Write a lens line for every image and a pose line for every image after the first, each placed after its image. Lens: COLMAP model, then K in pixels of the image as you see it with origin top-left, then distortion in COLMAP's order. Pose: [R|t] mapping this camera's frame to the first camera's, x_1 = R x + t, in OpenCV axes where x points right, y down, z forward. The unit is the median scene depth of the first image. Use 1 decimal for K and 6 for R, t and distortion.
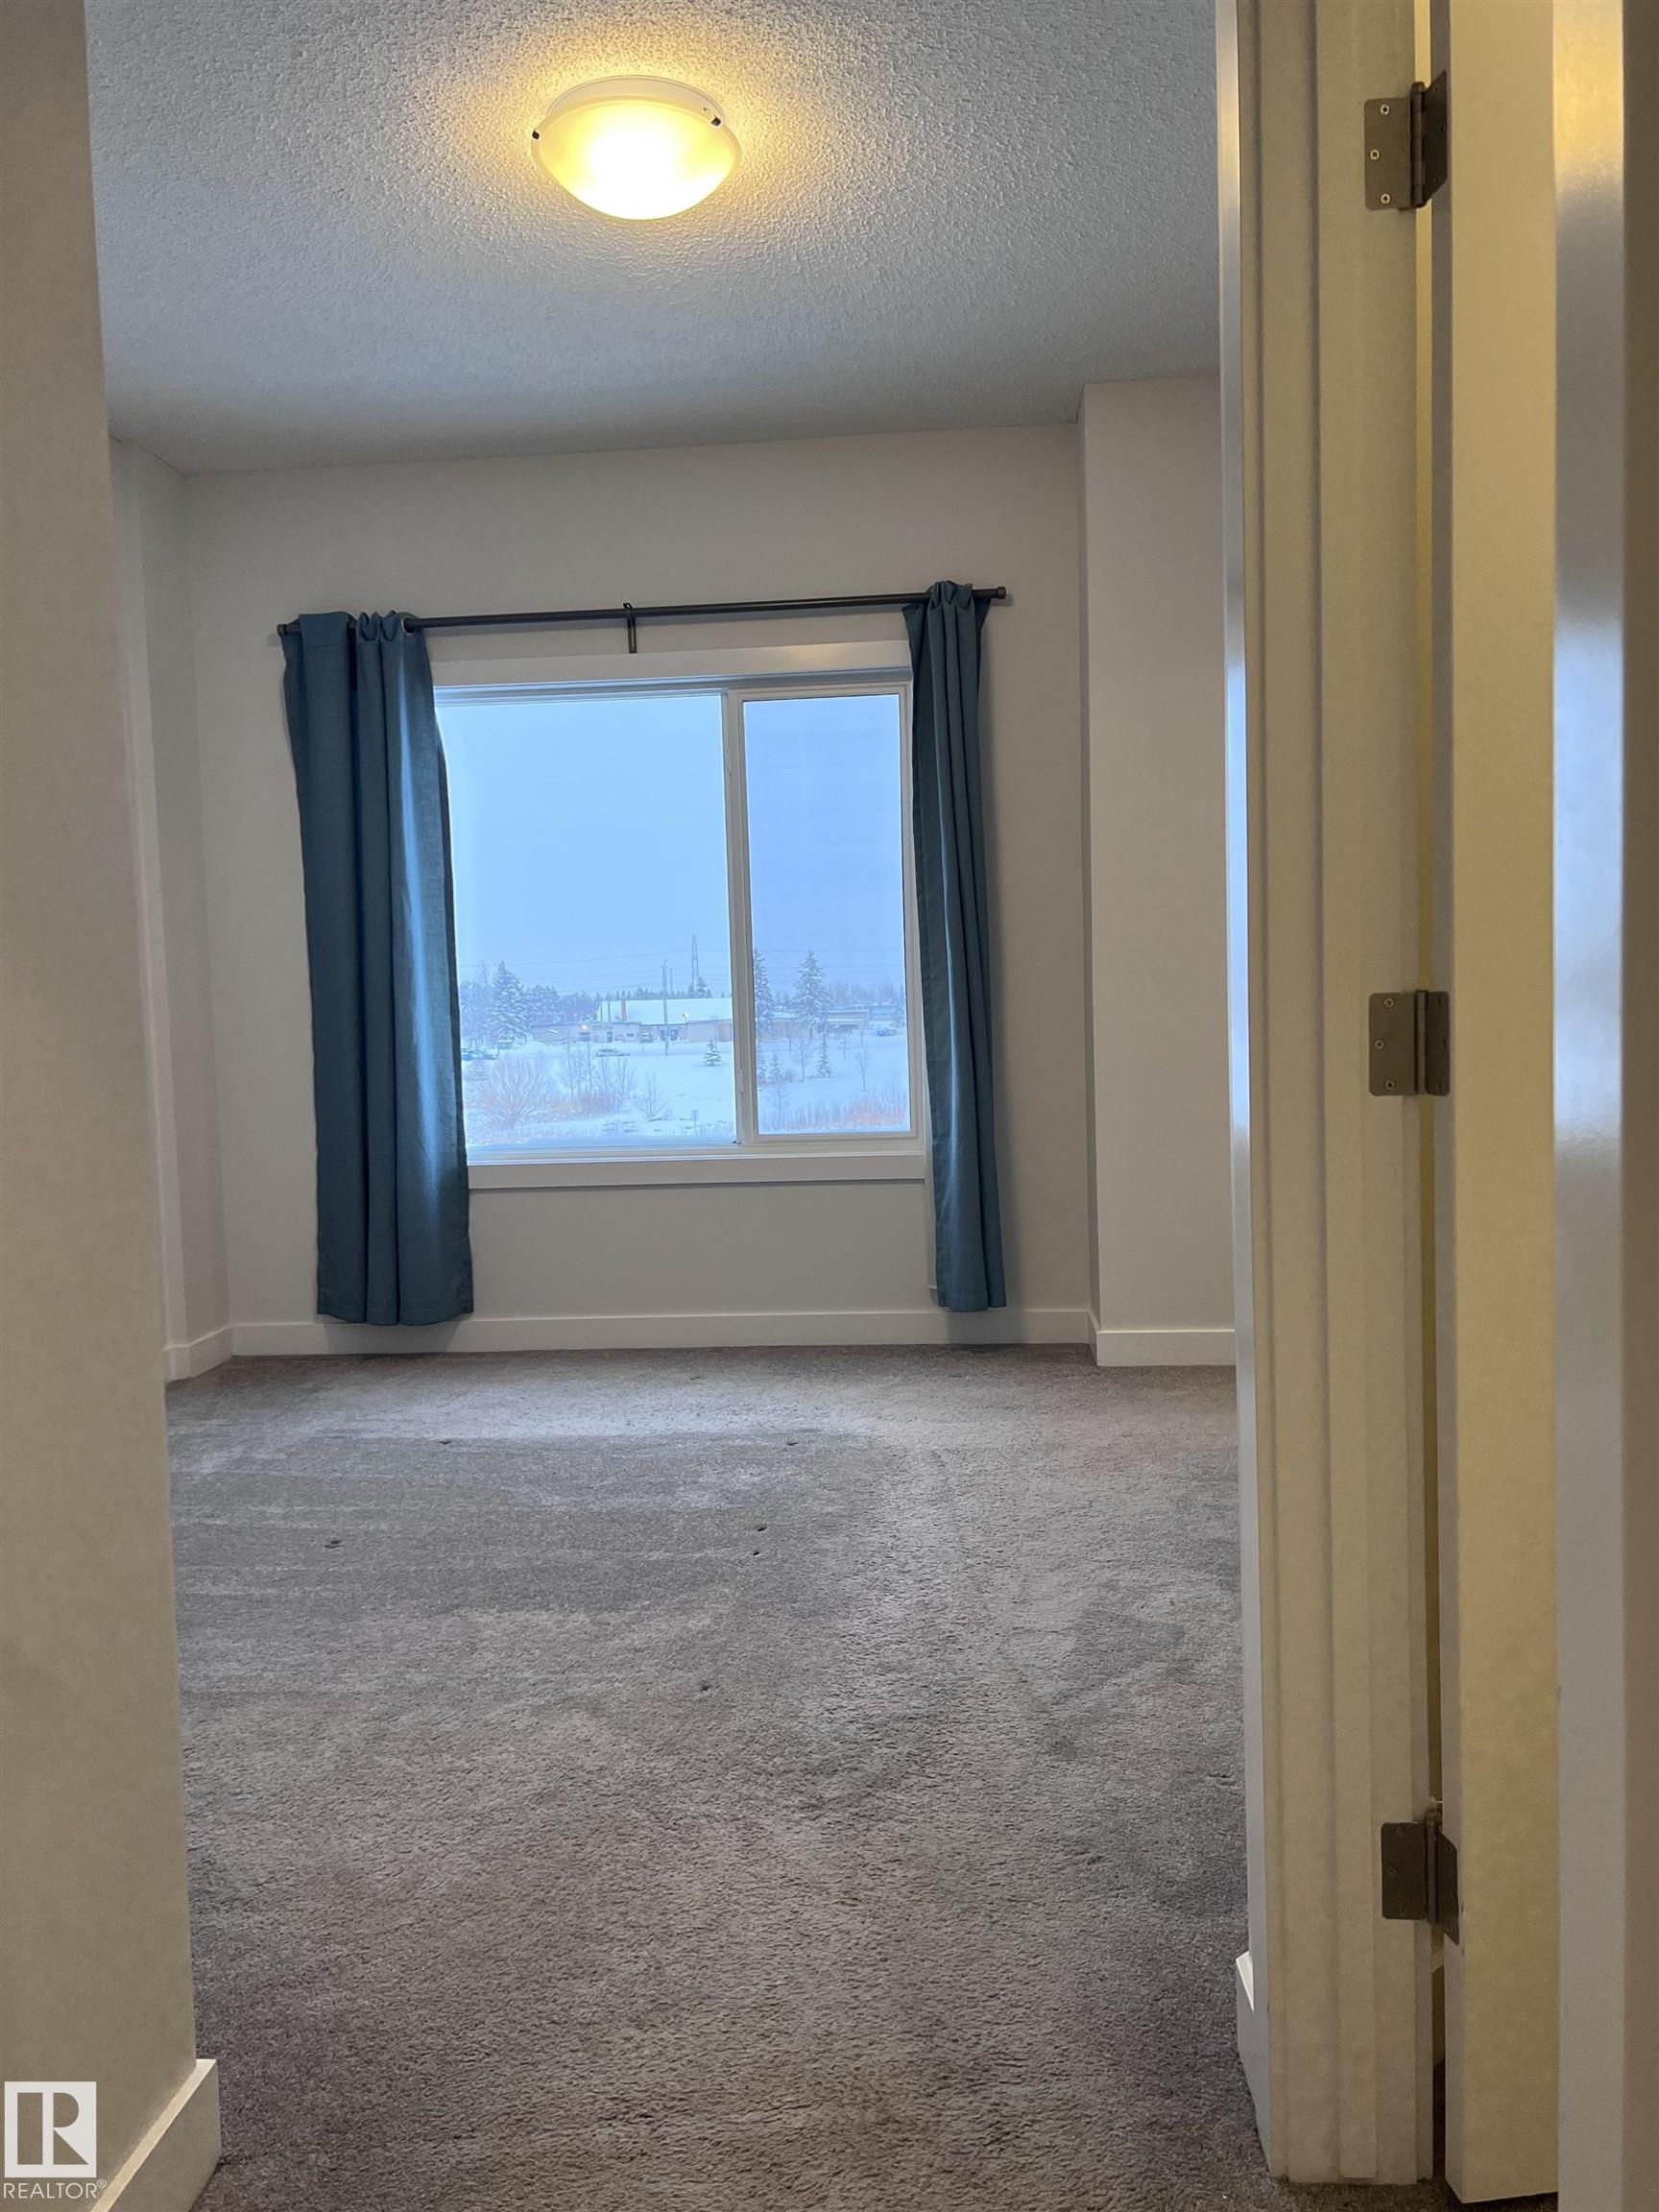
lens RADIAL K [[1662.4, 0, 805.4], [0, 1662.4, 1122.0], [0, 0, 1]] dist [0.064102, -0.063798]
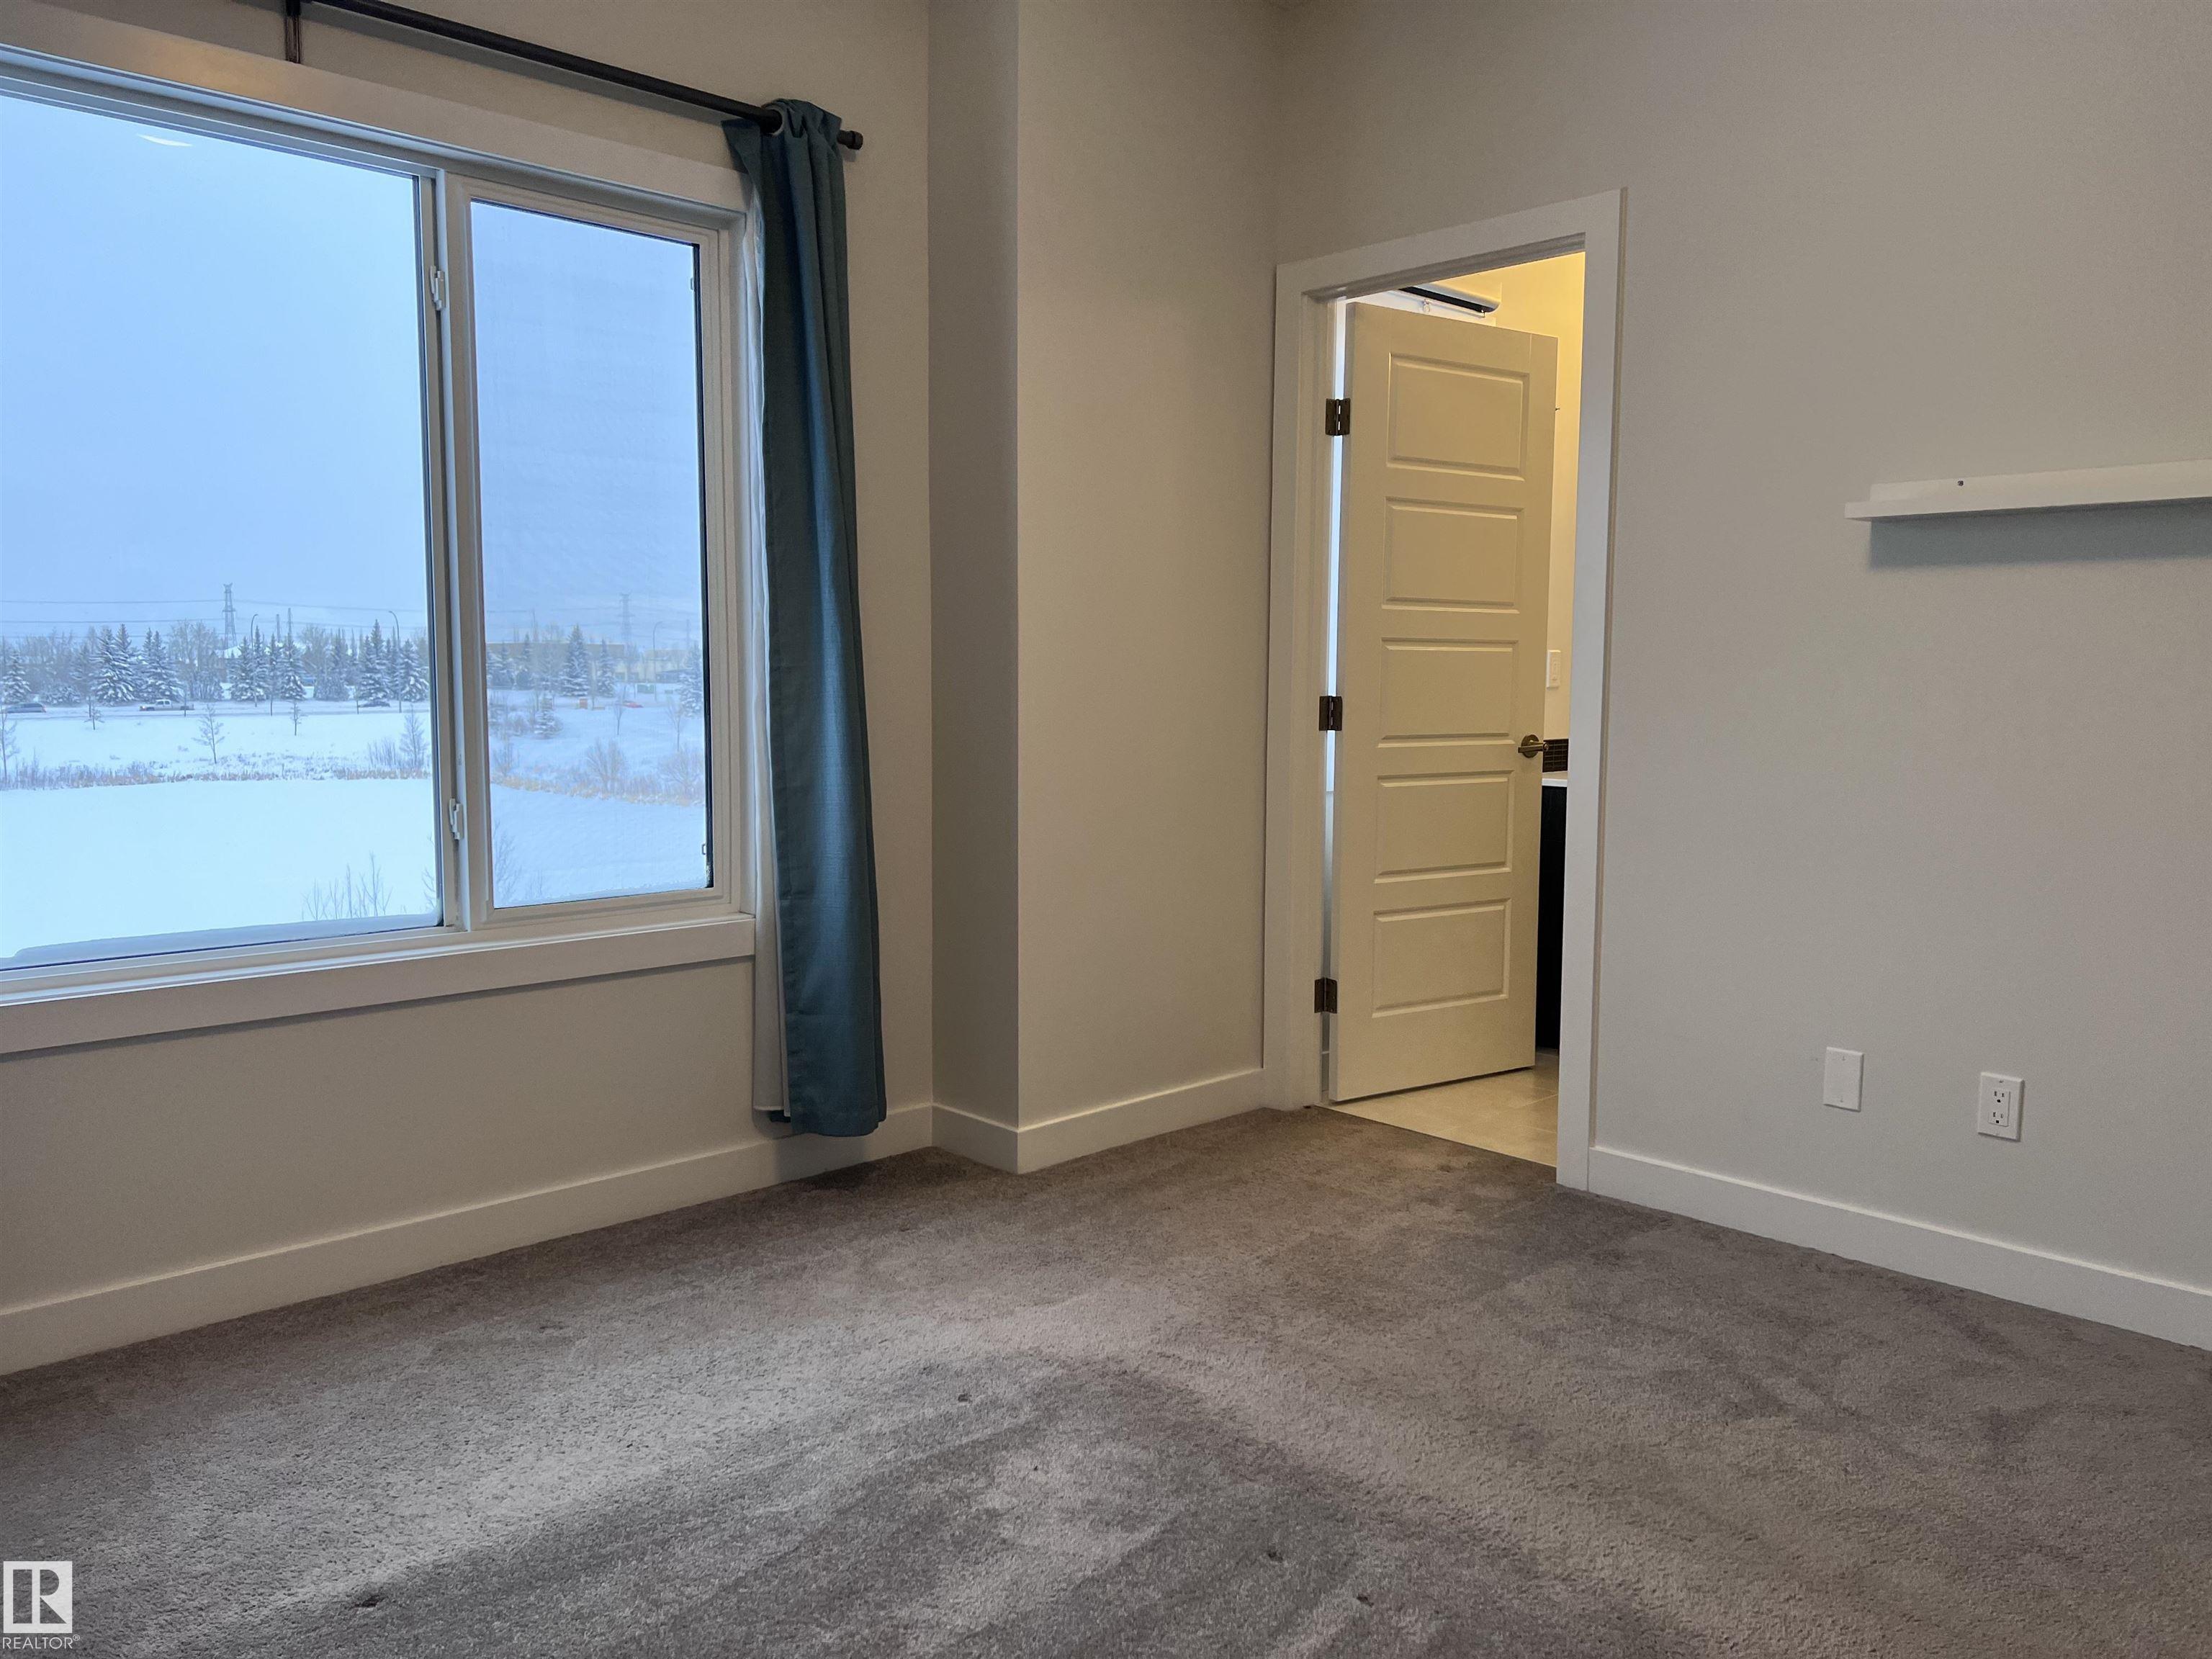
lens RADIAL K [[1662.4, 0, 1119.1], [0, 1662.4, 820.8], [0, 0, 1]] dist [0.064102, -0.063798]
pose [[0.651647, -0.031378, 0.757873, -0.361680], [0.029515, 0.999436, 0.016001, -0.029093], [-0.757948, 0.011941, 0.652206, 0.430586]]
